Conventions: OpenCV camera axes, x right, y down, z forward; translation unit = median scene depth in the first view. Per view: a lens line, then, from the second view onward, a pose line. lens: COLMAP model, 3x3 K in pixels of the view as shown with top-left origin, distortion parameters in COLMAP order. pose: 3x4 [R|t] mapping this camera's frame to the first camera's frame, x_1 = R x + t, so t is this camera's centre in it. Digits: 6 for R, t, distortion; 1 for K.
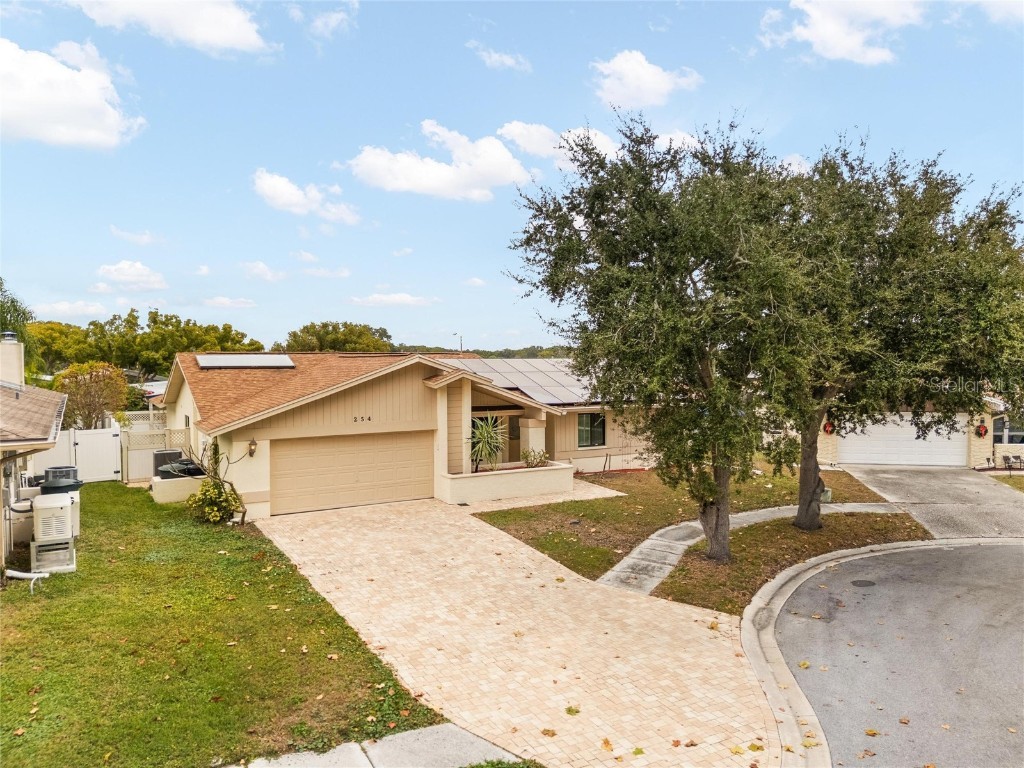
lens RADIAL K [[750.1, 0, 512.0], [0, 750.1, 384.0], [0, 0, 1]] dist [0.091594, -0.093961]
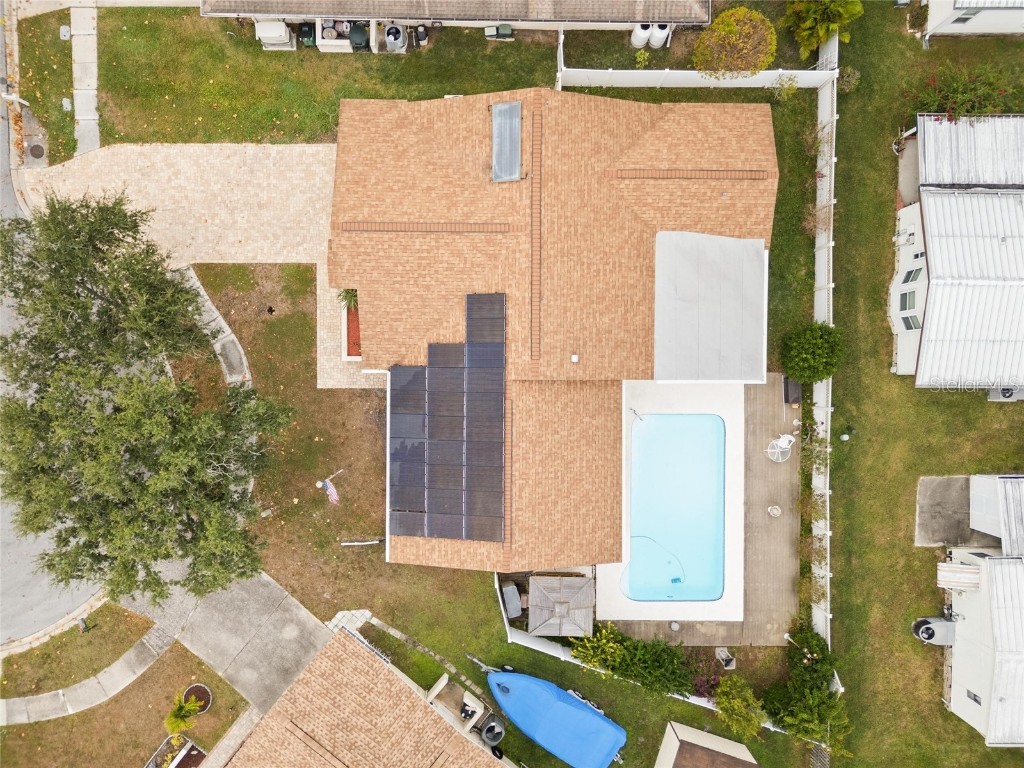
lens RADIAL K [[750.1, 0, 512.0], [0, 750.1, 384.0], [0, 0, 1]] dist [0.091594, -0.093961]
pose [[-0.497122, 0.867540, 0.015633, -0.086591], [-0.042686, -0.042447, 0.998186, -1.985365], [0.866630, 0.495553, 0.058133, 1.862912]]
